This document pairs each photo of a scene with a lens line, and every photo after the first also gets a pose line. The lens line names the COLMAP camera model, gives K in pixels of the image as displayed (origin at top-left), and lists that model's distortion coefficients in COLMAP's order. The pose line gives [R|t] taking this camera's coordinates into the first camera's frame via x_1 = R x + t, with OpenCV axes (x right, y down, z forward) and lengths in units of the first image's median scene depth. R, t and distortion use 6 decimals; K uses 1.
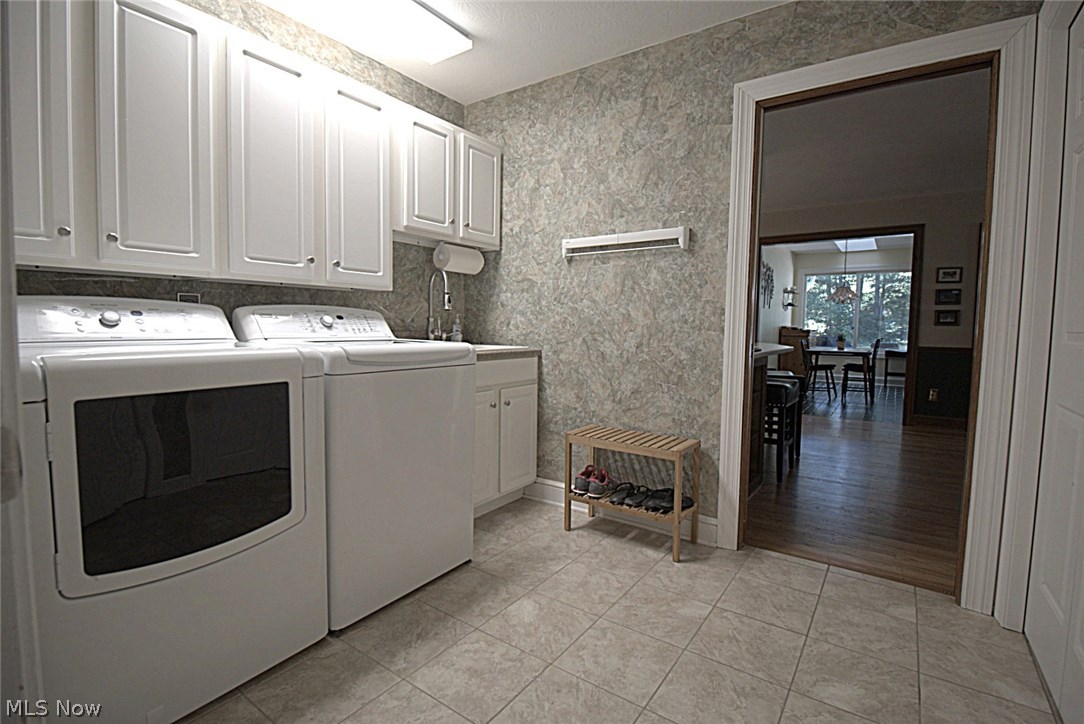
lens RADIAL K [[515.5, 0, 549.0], [0, 515.5, 358.3], [0, 0, 1]] dist [-0.004021, -0.013791]
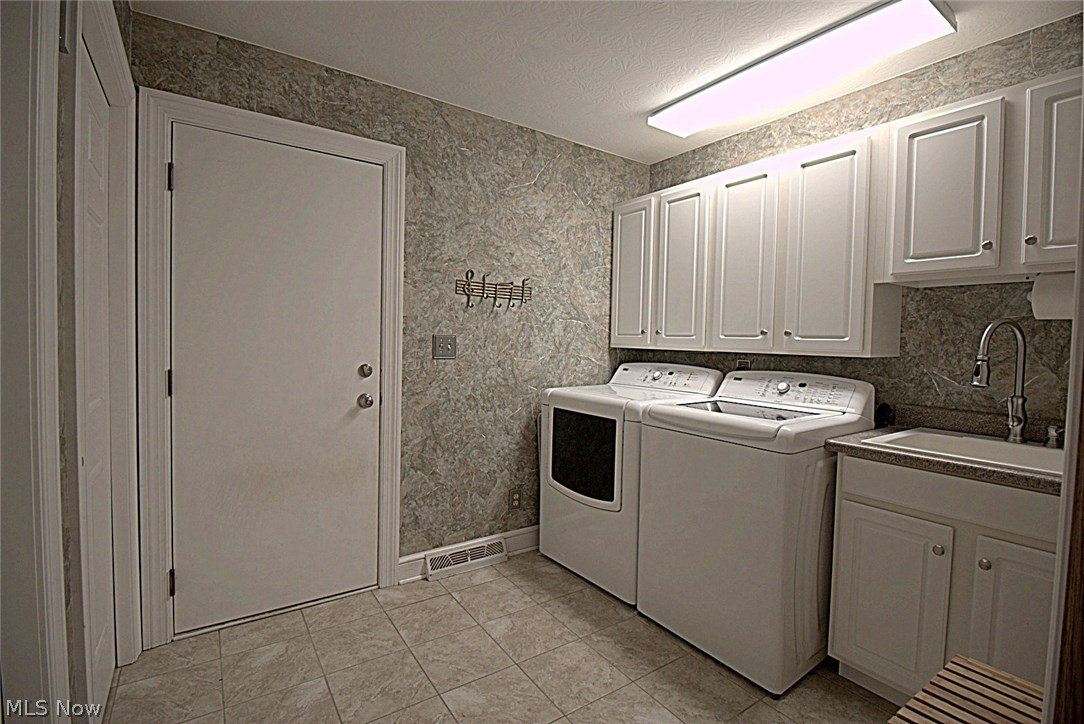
lens RADIAL K [[515.5, 0, 549.0], [0, 515.5, 358.3], [0, 0, 1]] dist [-0.004021, -0.013791]
pose [[-0.368765, 0.017611, -0.929356, 0.943611], [-0.087460, 0.994727, 0.053554, -0.190610], [0.925399, 0.101030, -0.365280, 1.216607]]
